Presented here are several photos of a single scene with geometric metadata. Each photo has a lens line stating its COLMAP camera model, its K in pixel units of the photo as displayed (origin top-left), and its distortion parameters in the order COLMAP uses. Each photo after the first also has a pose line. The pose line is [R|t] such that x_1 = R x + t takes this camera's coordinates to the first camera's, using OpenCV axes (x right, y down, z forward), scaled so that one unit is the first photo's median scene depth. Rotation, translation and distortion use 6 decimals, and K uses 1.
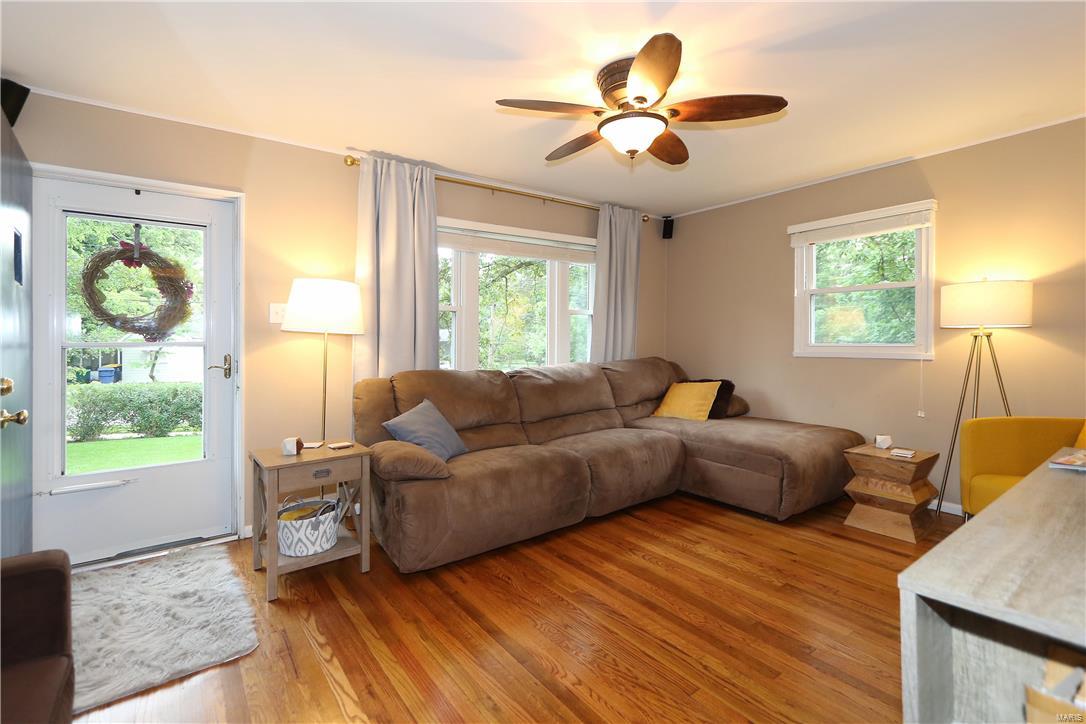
lens RADIAL K [[500.7, 0, 555.8], [0, 500.7, 333.5], [0, 0, 1]] dist [0.009352, -0.000722]
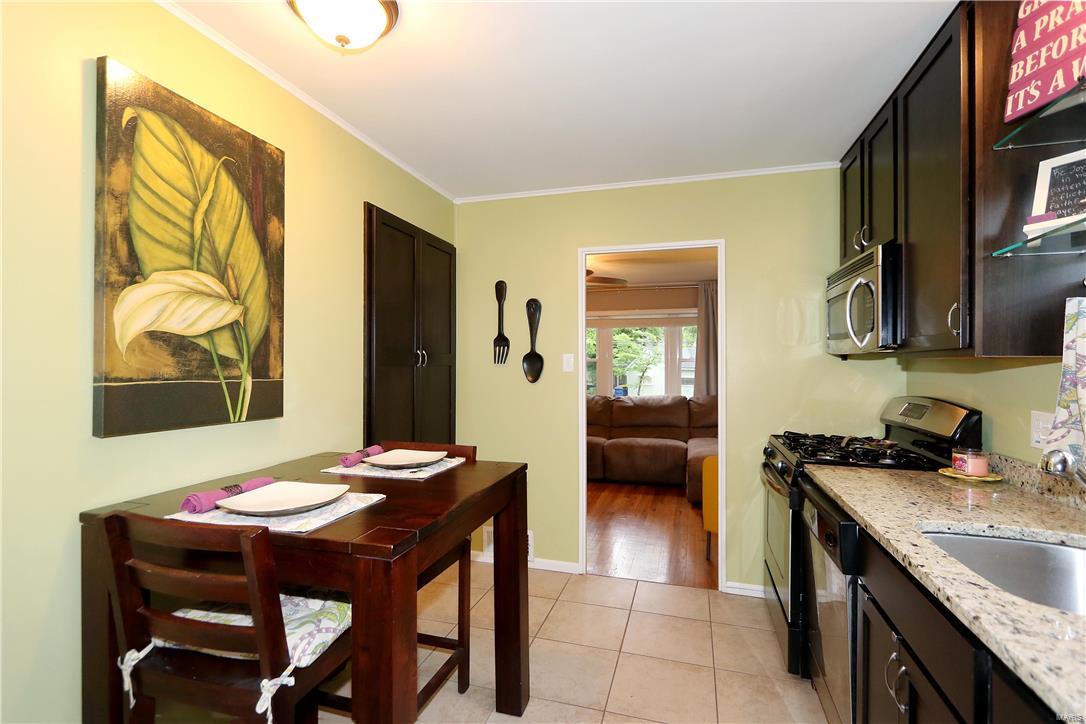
lens RADIAL K [[500.7, 0, 549.9], [0, 500.7, 360.5], [0, 0, 1]] dist [0.009352, -0.000722]
pose [[0.596746, -0.003195, -0.802424, 1.410250], [0.001717, 0.999995, -0.002704, -0.057365], [0.802429, 0.000236, 0.596748, -0.249043]]
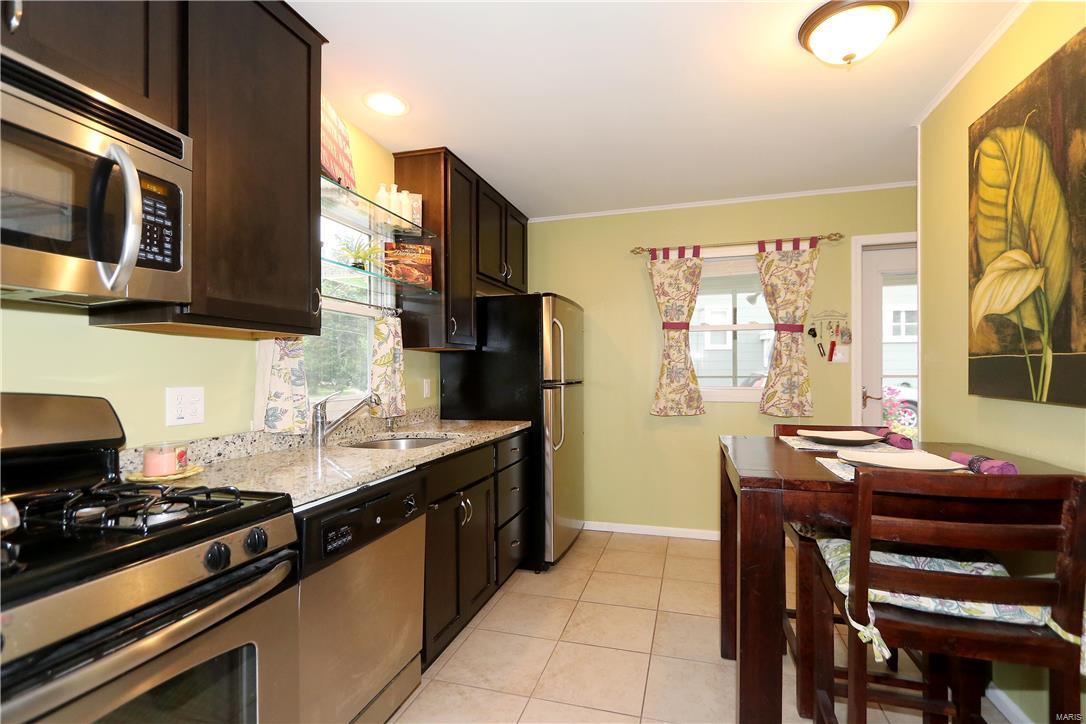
lens RADIAL K [[500.7, 0, 541.7], [0, 500.7, 365.5], [0, 0, 1]] dist [0.009352, -0.000722]
pose [[-0.584277, 0.016538, 0.811386, 0.652294], [-0.000890, 0.999779, -0.021019, -0.016563], [-0.811554, -0.013003, -0.584133, 0.477385]]
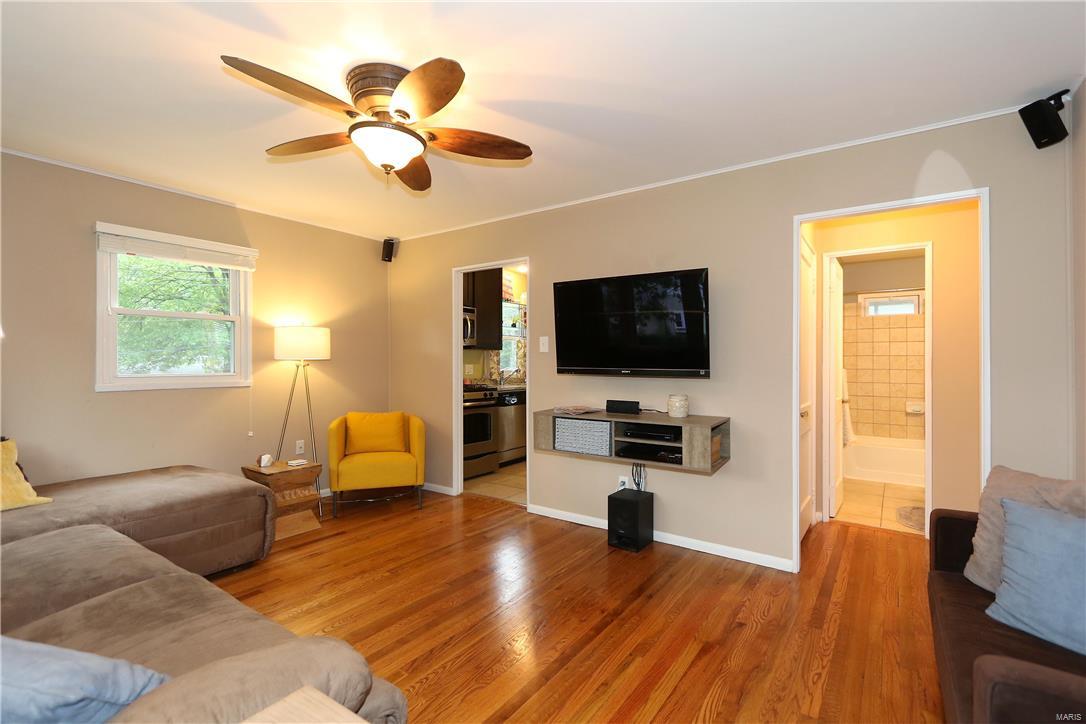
lens RADIAL K [[500.7, 0, 538.6], [0, 500.7, 363.2], [0, 0, 1]] dist [0.009352, -0.000722]
pose [[-0.287862, 0.003005, 0.957667, -0.620843], [-0.010802, 0.999921, -0.006385, -0.001630], [-0.957611, -0.012183, -0.287807, 0.768202]]
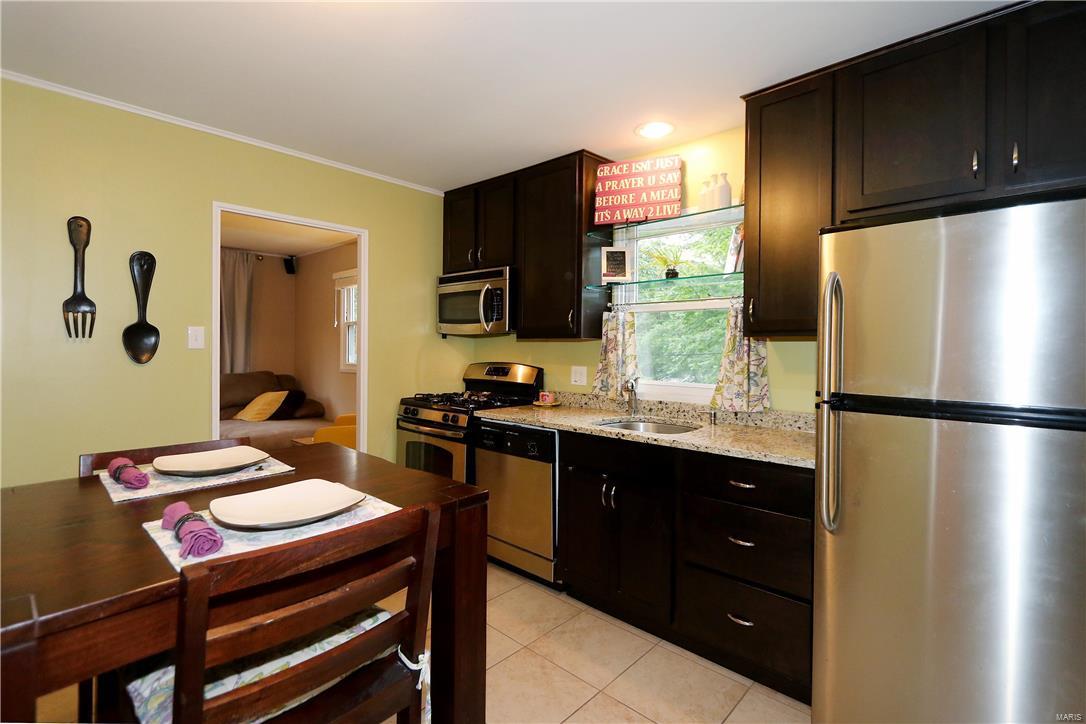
lens RADIAL K [[500.7, 0, 551.1], [0, 500.7, 344.4], [0, 0, 1]] dist [0.009352, -0.000722]
pose [[0.983743, 0.009374, 0.179339, 1.053916], [-0.010895, 0.999913, 0.007495, -0.056714], [-0.179253, -0.009327, 0.983759, -0.540706]]
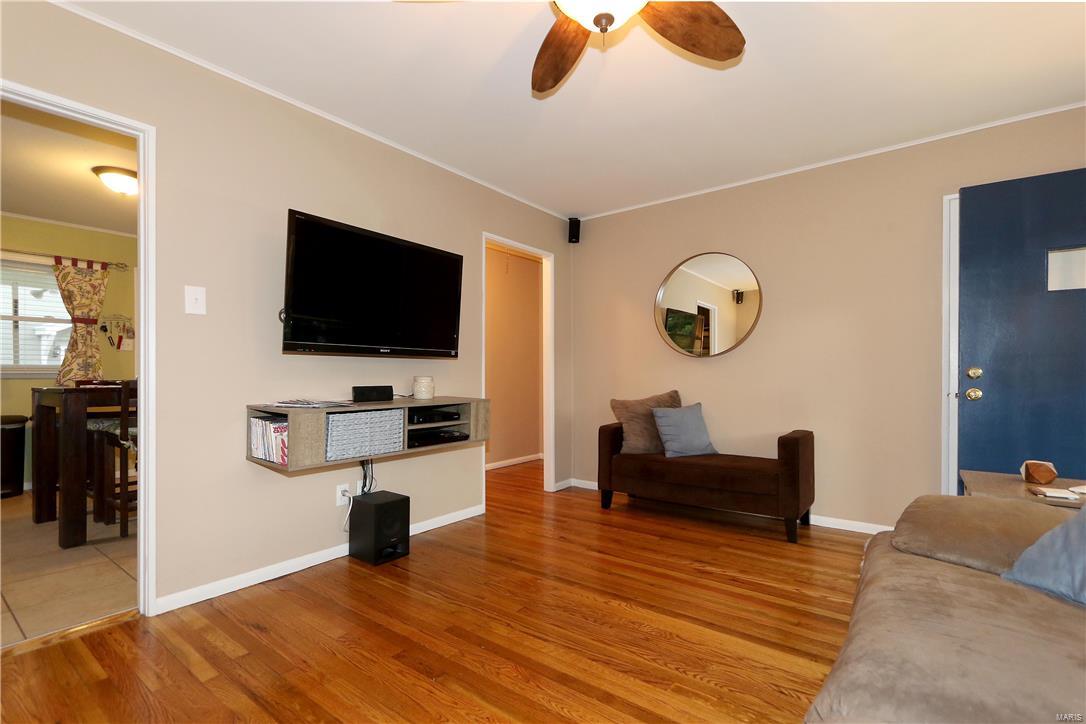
lens RADIAL K [[500.7, 0, 547.4], [0, 500.7, 378.6], [0, 0, 1]] dist [0.009352, -0.000722]
pose [[-0.964540, 0.012773, -0.263627, 0.289368], [0.013296, 0.999912, -0.000200, 0.060528], [0.263601, -0.003699, -0.964625, 1.215246]]
